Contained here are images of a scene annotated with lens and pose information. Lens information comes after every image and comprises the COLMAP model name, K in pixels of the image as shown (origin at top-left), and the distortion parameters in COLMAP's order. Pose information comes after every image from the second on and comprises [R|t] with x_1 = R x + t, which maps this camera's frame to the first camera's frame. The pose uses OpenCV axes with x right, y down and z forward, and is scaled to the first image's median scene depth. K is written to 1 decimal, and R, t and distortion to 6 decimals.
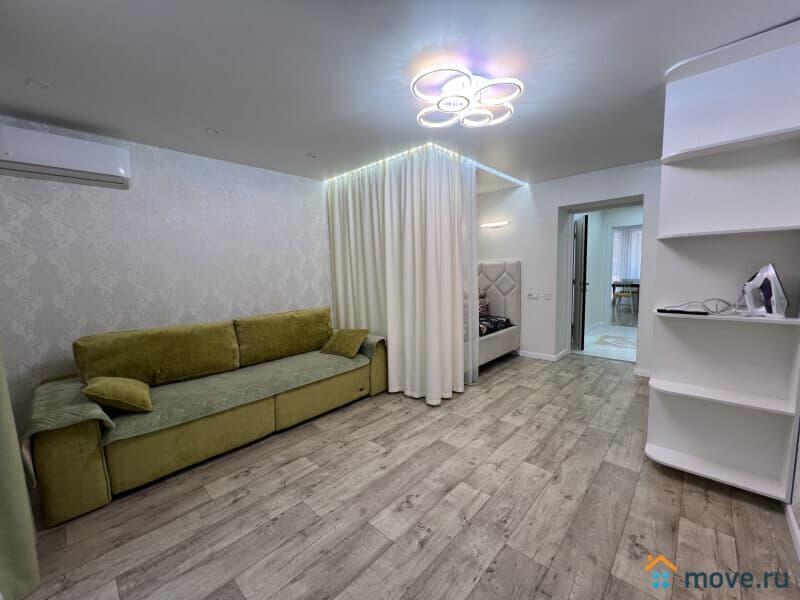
lens RADIAL K [[320.9, 0, 399.6], [0, 320.9, 299.9], [0, 0, 1]] dist [-0.003263, 0.000991]
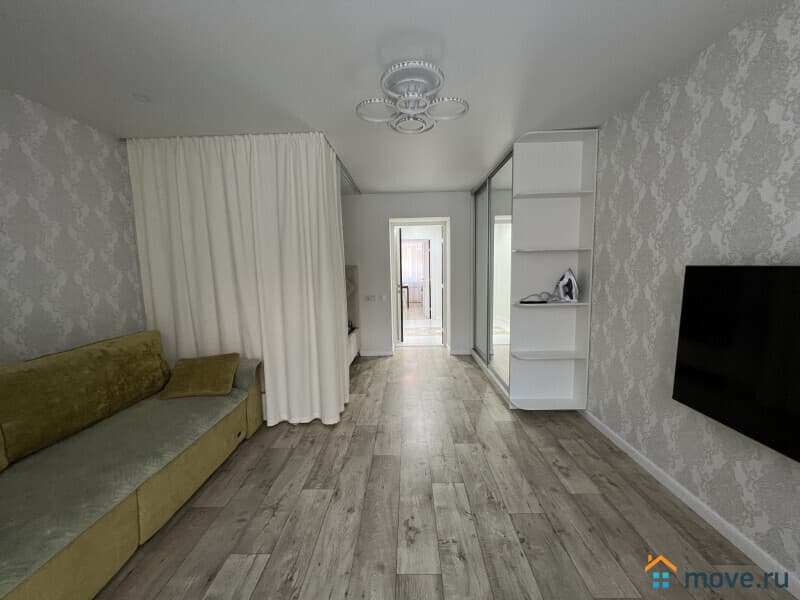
lens RADIAL K [[320.9, 0, 399.4], [0, 320.9, 300.1], [0, 0, 1]] dist [-0.003263, 0.000991]
pose [[0.744291, -0.054281, 0.665645, -0.438297], [0.064928, 0.997851, 0.008771, -0.019422], [-0.664691, 0.036691, 0.746217, 0.248378]]
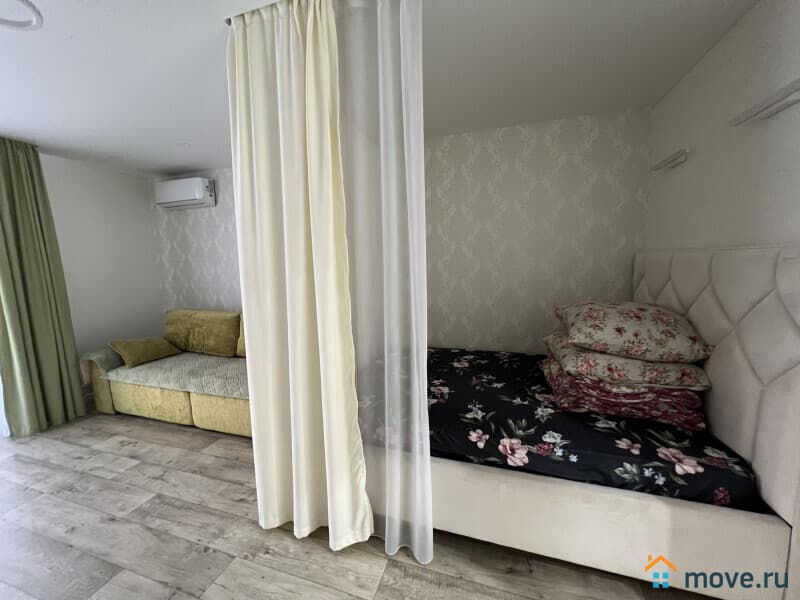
lens RADIAL K [[320.9, 0, 400.5], [0, 320.9, 300.1], [0, 0, 1]] dist [-0.003263, 0.000991]
pose [[0.431174, 0.127810, -0.893171, 0.850647], [-0.076476, 0.991531, 0.104966, -0.168324], [0.899022, 0.023048, 0.437296, 1.248602]]
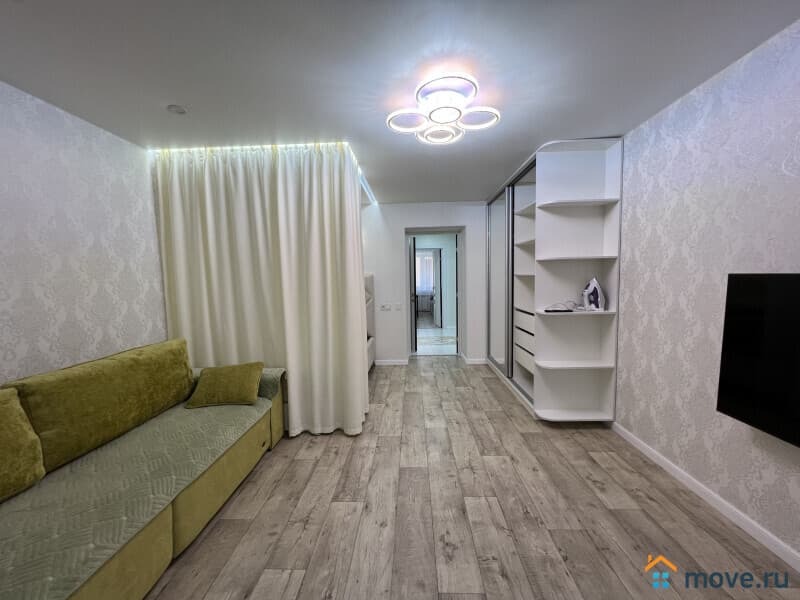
lens RADIAL K [[320.9, 0, 399.2], [0, 320.9, 299.6], [0, 0, 1]] dist [-0.003916, 0.000882]
pose [[0.754561, -0.034738, 0.655309, -0.484676], [0.064586, 0.997681, -0.021480, -0.022755], [-0.653044, 0.058532, 0.755055, 0.297426]]
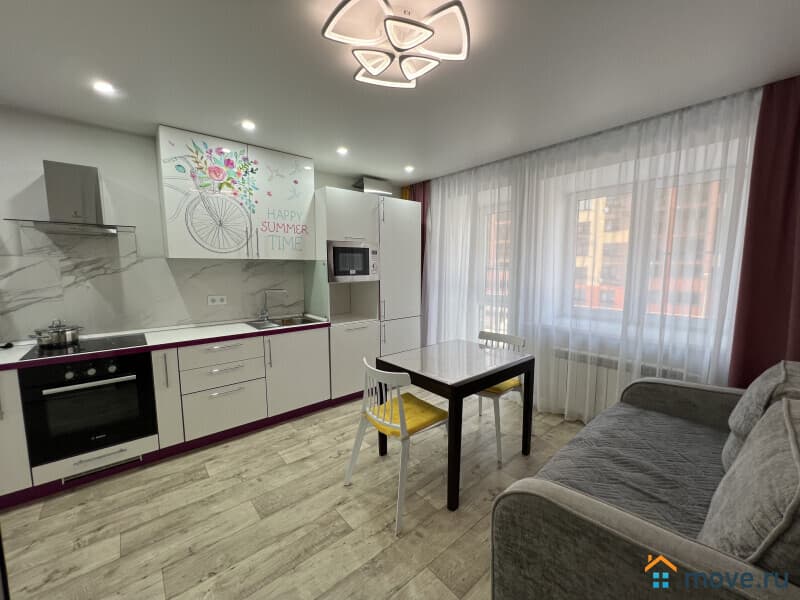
lens RADIAL K [[320.9, 0, 400.4], [0, 320.9, 301.6], [0, 0, 1]] dist [-0.003916, 0.000882]
pose [[-0.993960, 0.020759, 0.107759, -0.291105], [0.042440, 0.978258, 0.203003, -0.184789], [-0.101202, 0.206351, -0.973230, 1.646278]]
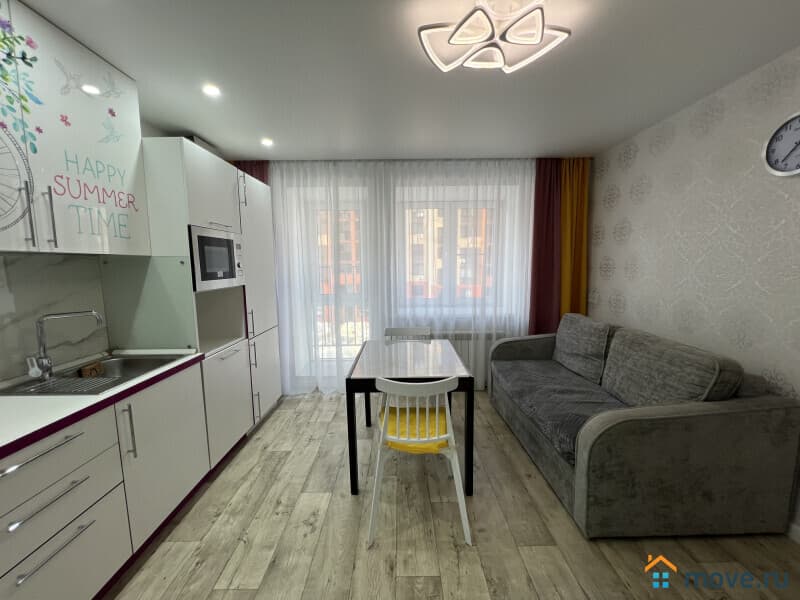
lens RADIAL K [[320.9, 0, 400.6], [0, 320.9, 301.7], [0, 0, 1]] dist [-0.003263, 0.000991]
pose [[-0.723822, 0.119119, -0.679626, 0.311252], [-0.035378, 0.977282, 0.208968, -0.174815], [0.689079, 0.175299, -0.703165, 1.345733]]
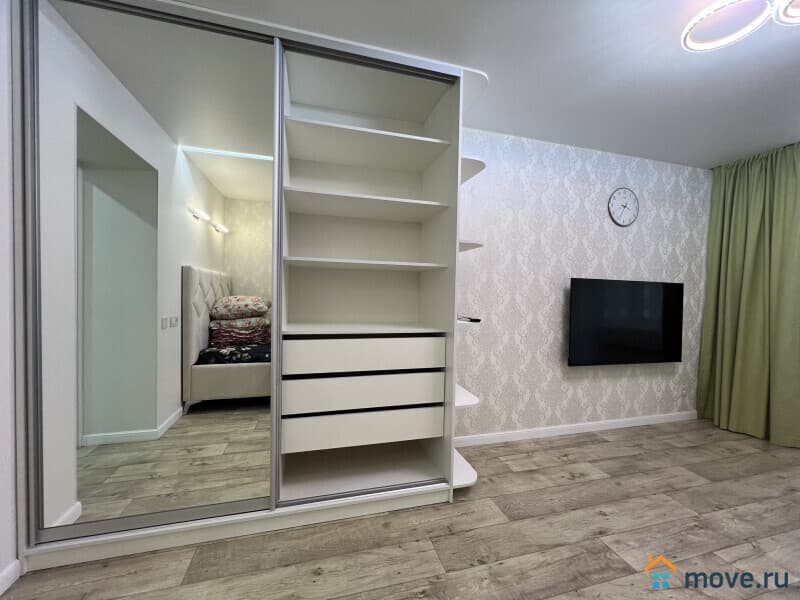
lens RADIAL K [[320.9, 0, 398.5], [0, 320.9, 302.3], [0, 0, 1]] dist [-0.003916, 0.000882]
pose [[-0.853625, -0.004517, 0.520869, 0.426138], [0.055240, 0.993538, 0.099146, -0.104829], [-0.517951, 0.113407, -0.847859, 1.581200]]
